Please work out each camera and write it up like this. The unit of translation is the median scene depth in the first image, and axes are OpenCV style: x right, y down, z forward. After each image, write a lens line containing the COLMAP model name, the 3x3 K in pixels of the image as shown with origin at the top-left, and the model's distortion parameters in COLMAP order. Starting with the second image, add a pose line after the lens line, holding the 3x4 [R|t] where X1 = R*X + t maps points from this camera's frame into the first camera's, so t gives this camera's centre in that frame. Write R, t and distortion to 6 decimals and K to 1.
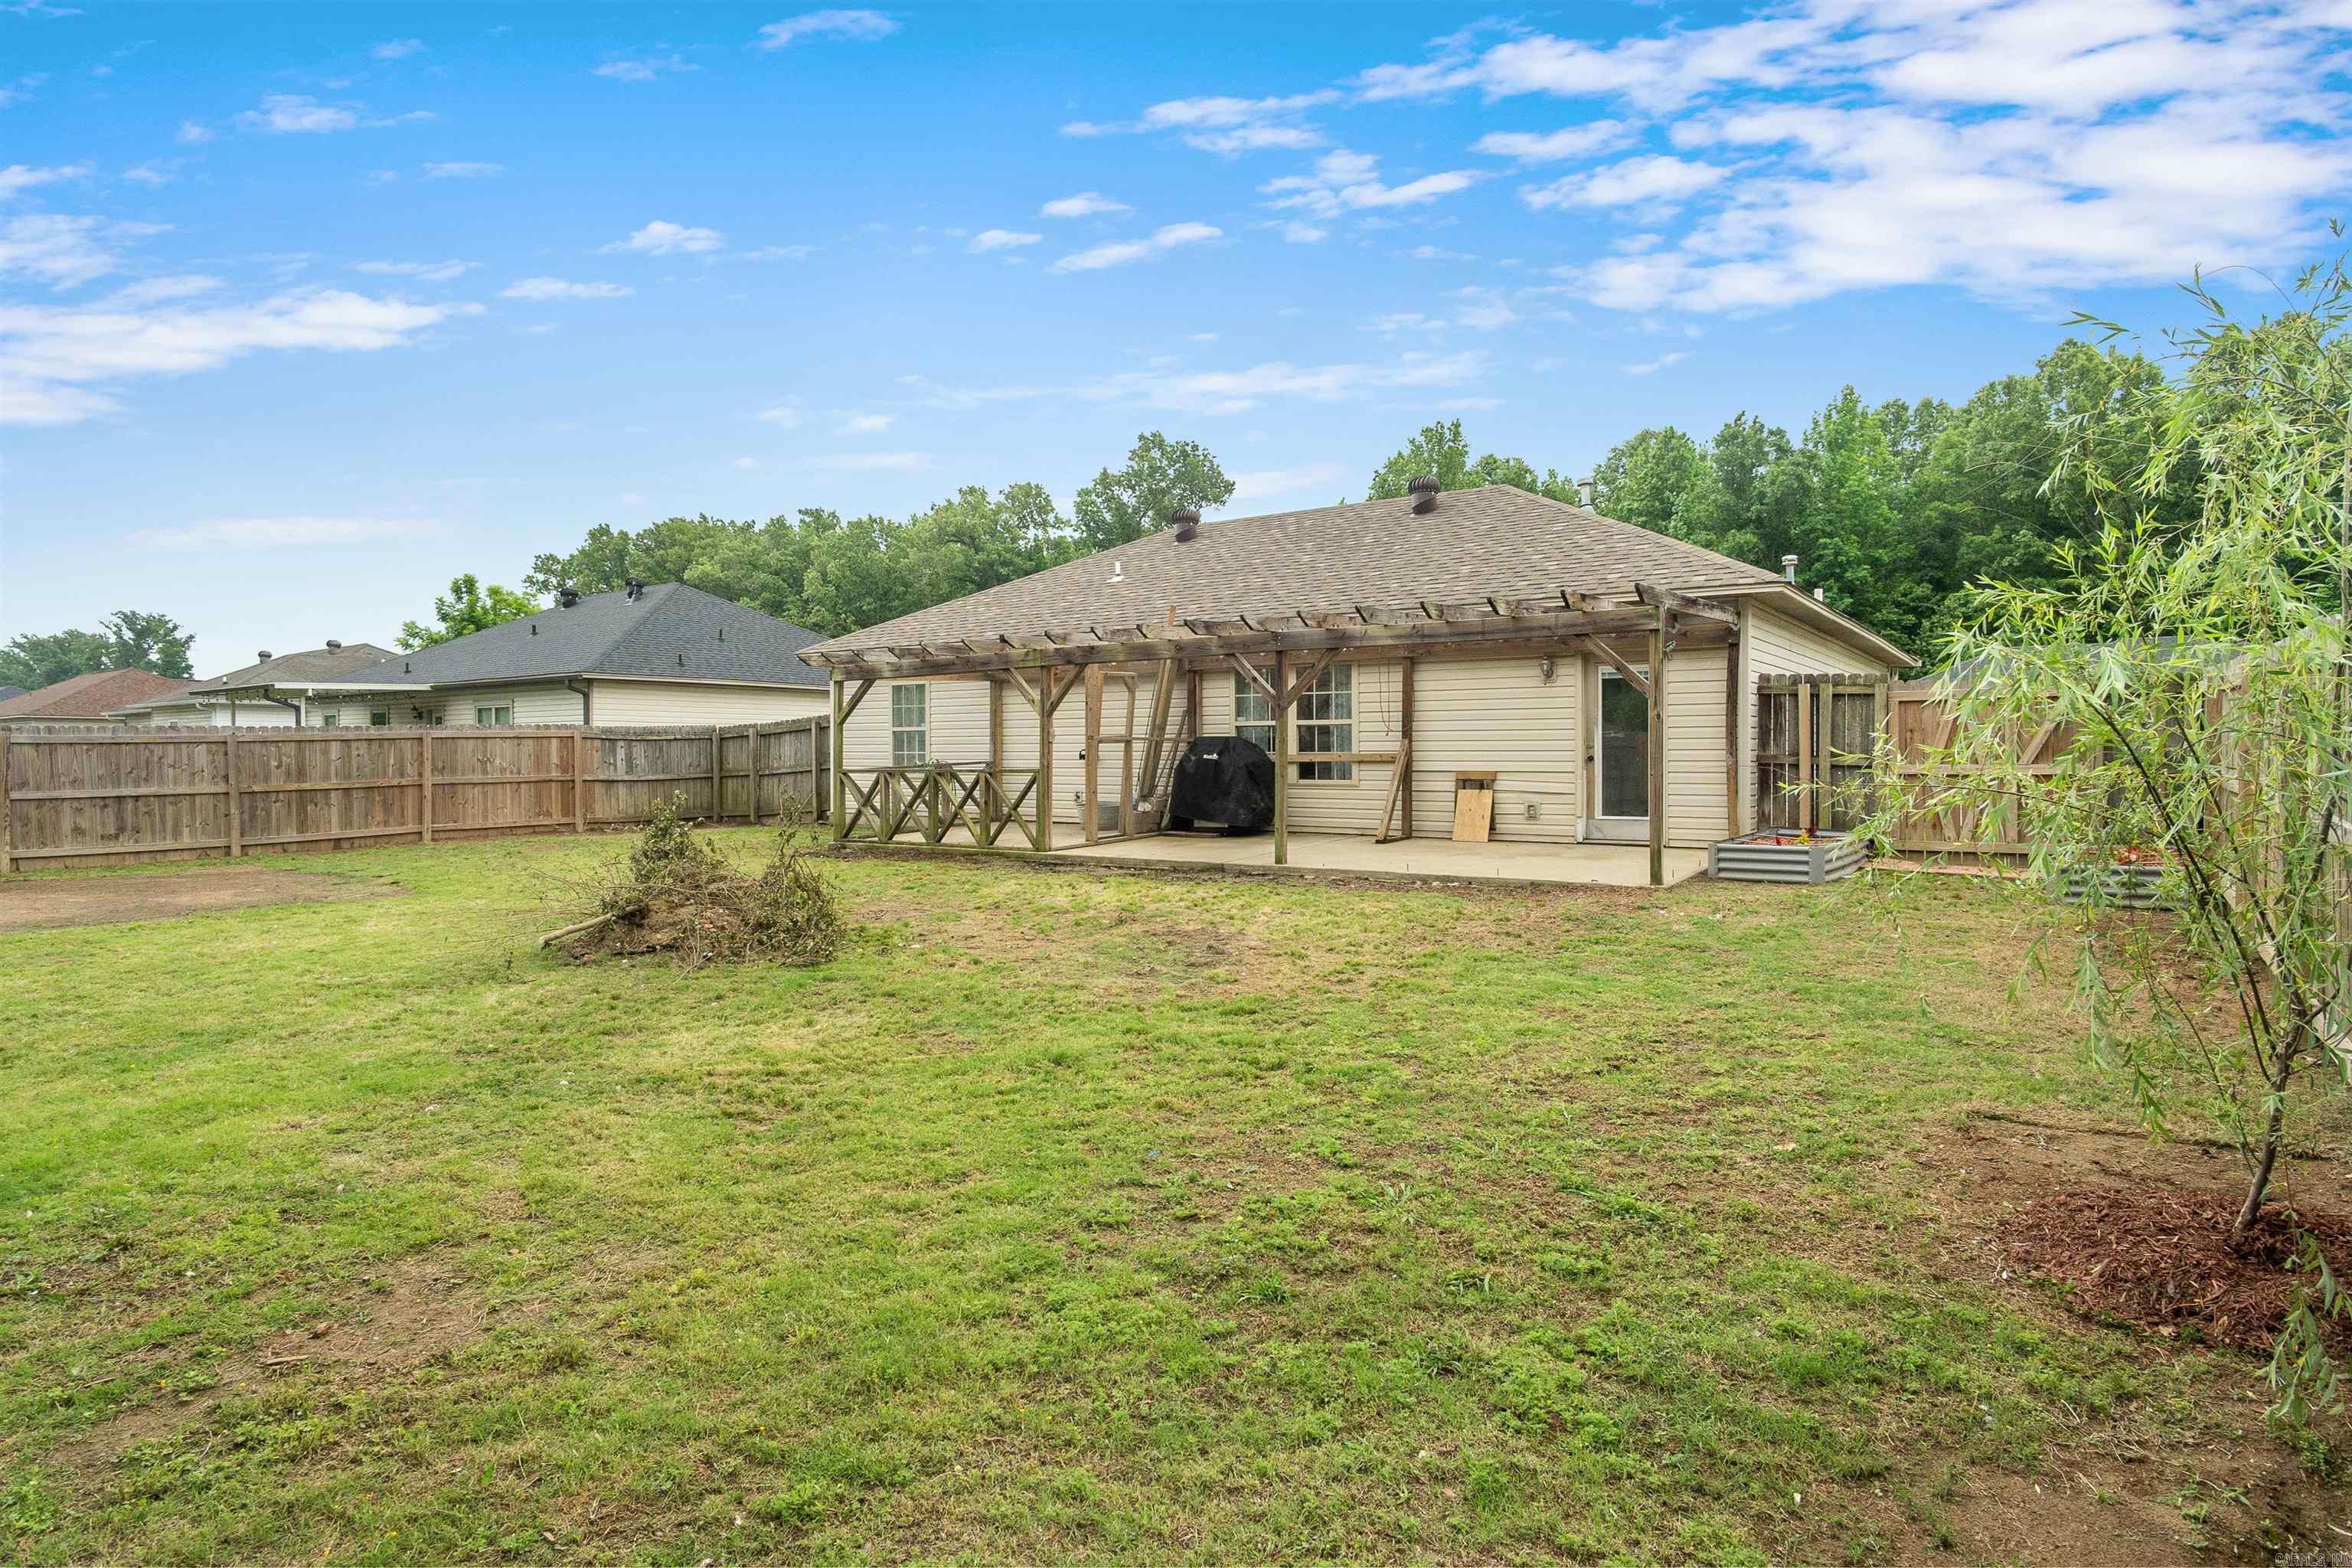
lens RADIAL K [[1242.2, 0, 1176.0], [0, 1242.2, 784.0], [0, 0, 1]] dist [-0.014388, 0.008778]
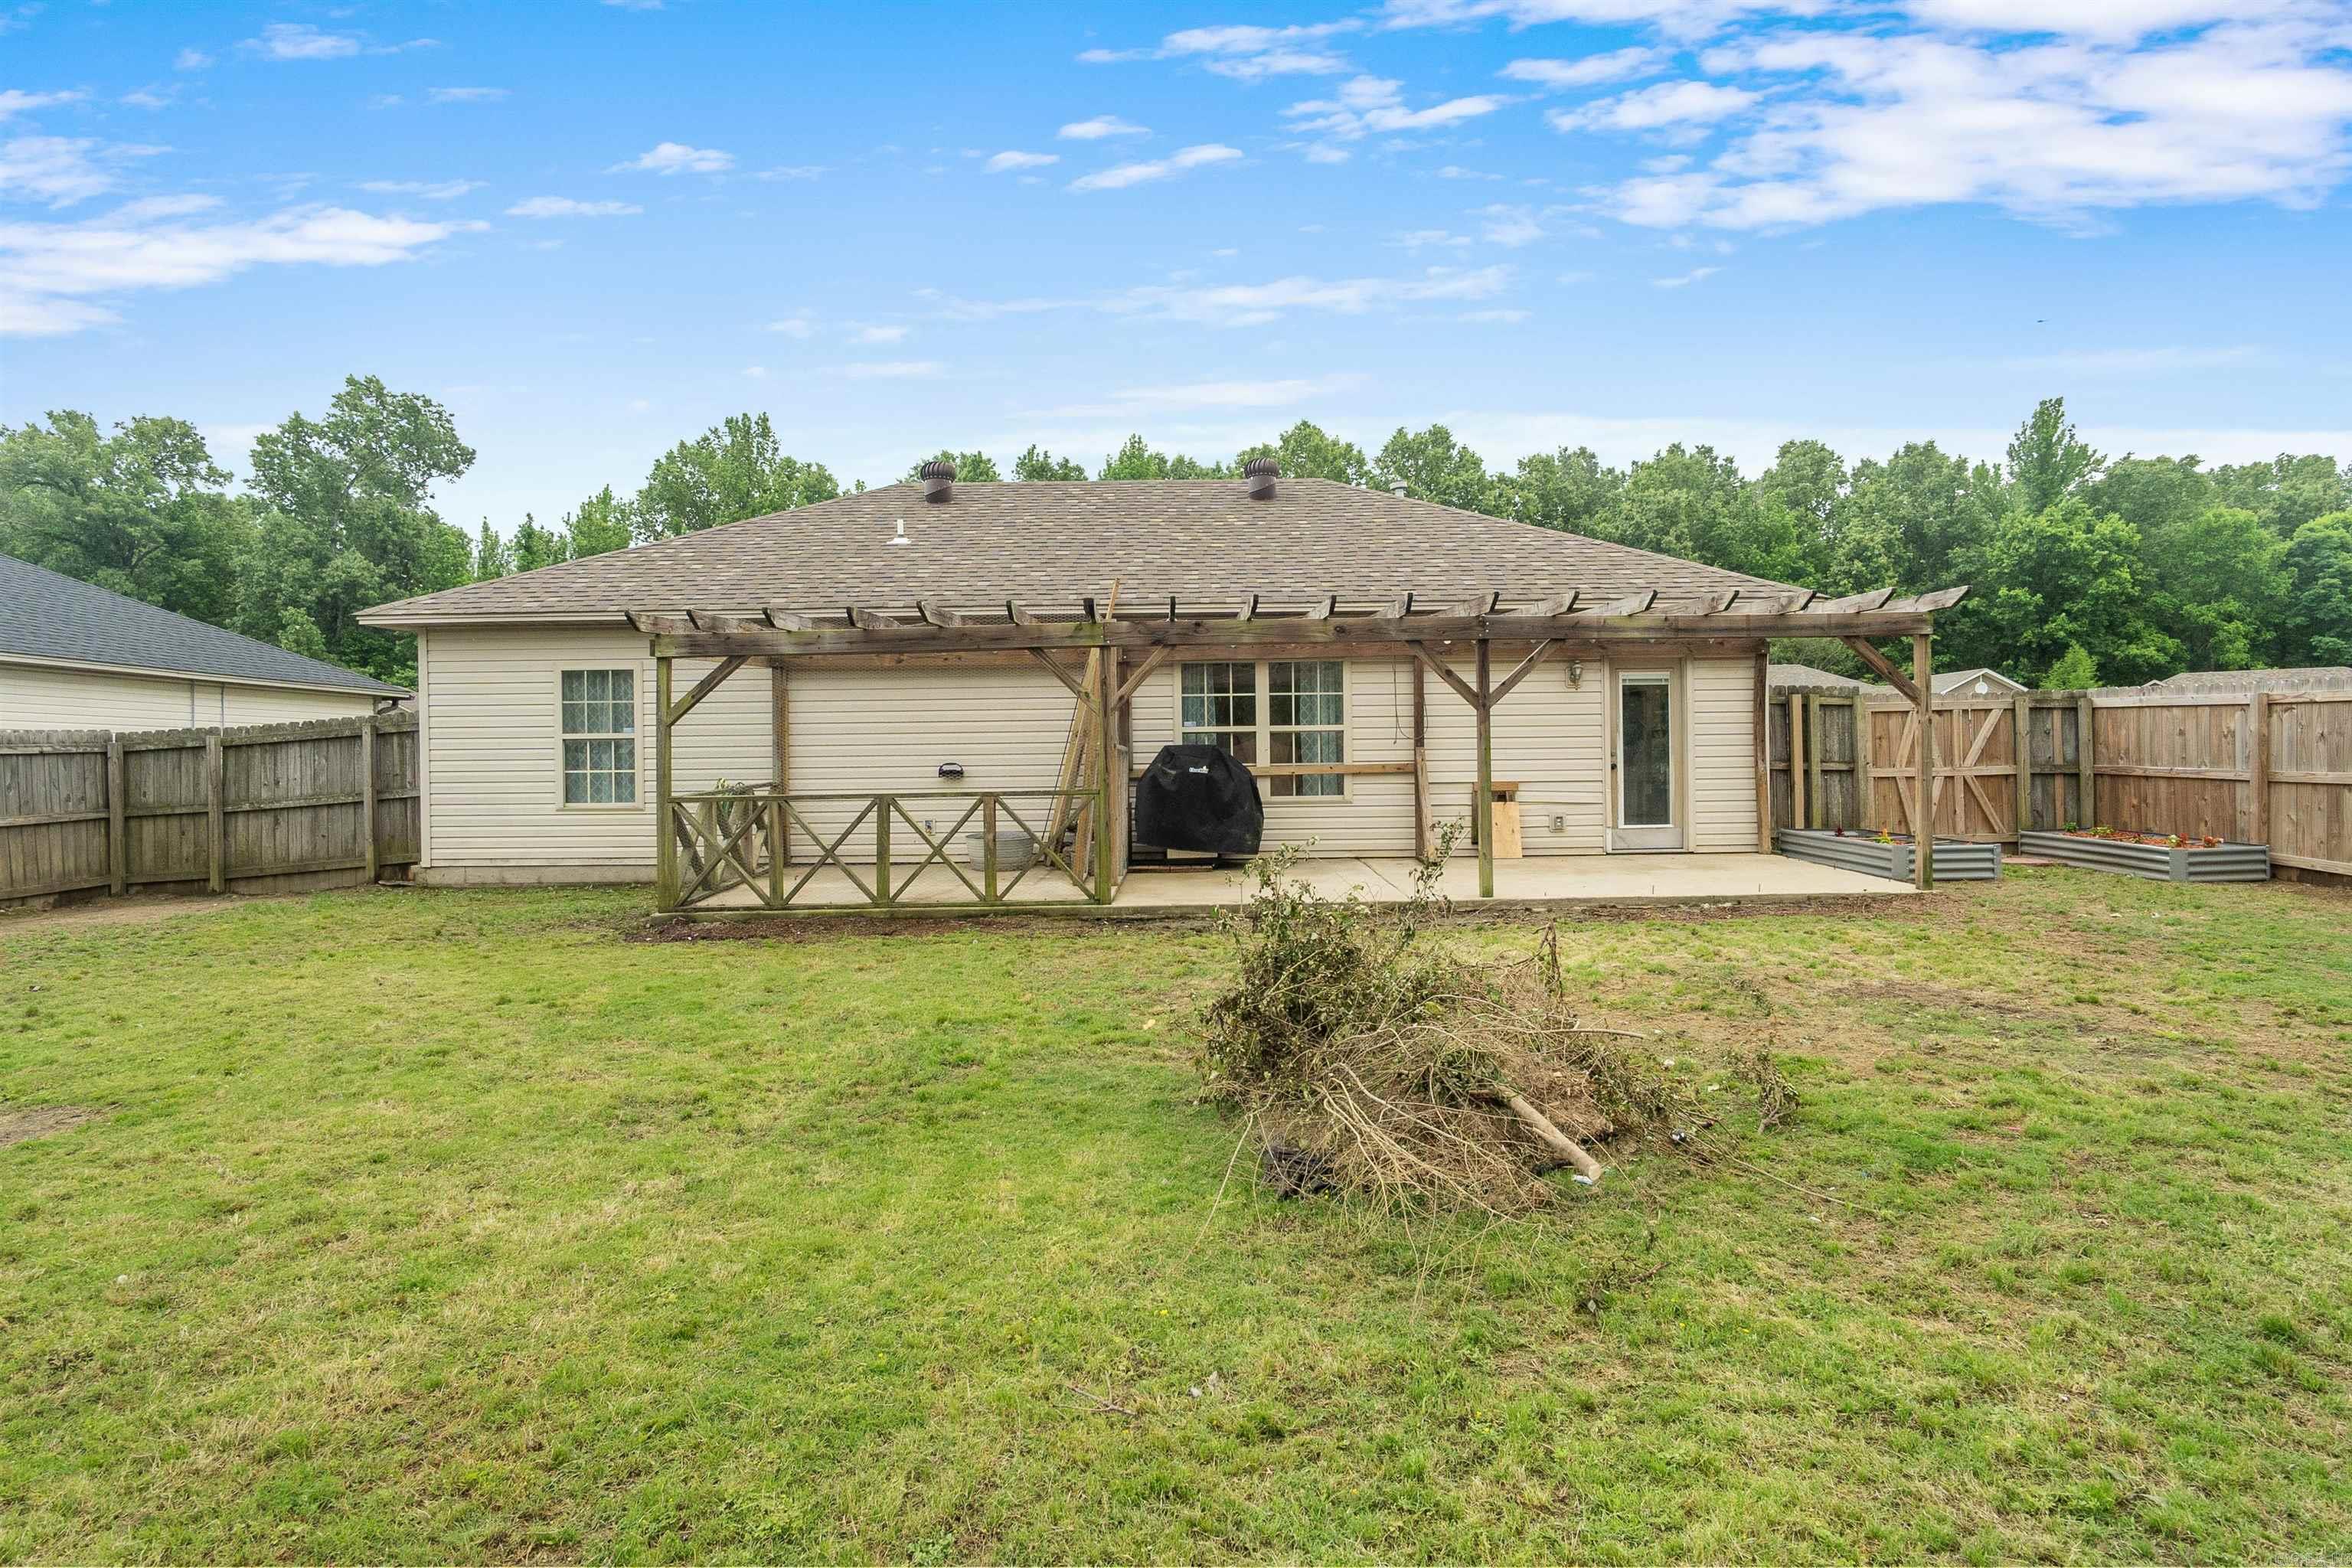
lens RADIAL K [[1266.4, 0, 1186.6], [0, 1266.4, 766.5], [0, 0, 1]] dist [-0.035036, 0.010816]
pose [[0.819344, -0.009784, 0.573219, -0.426708], [0.025263, 0.999499, -0.019051, -0.008590], [-0.572745, 0.030090, 0.819181, 0.319329]]
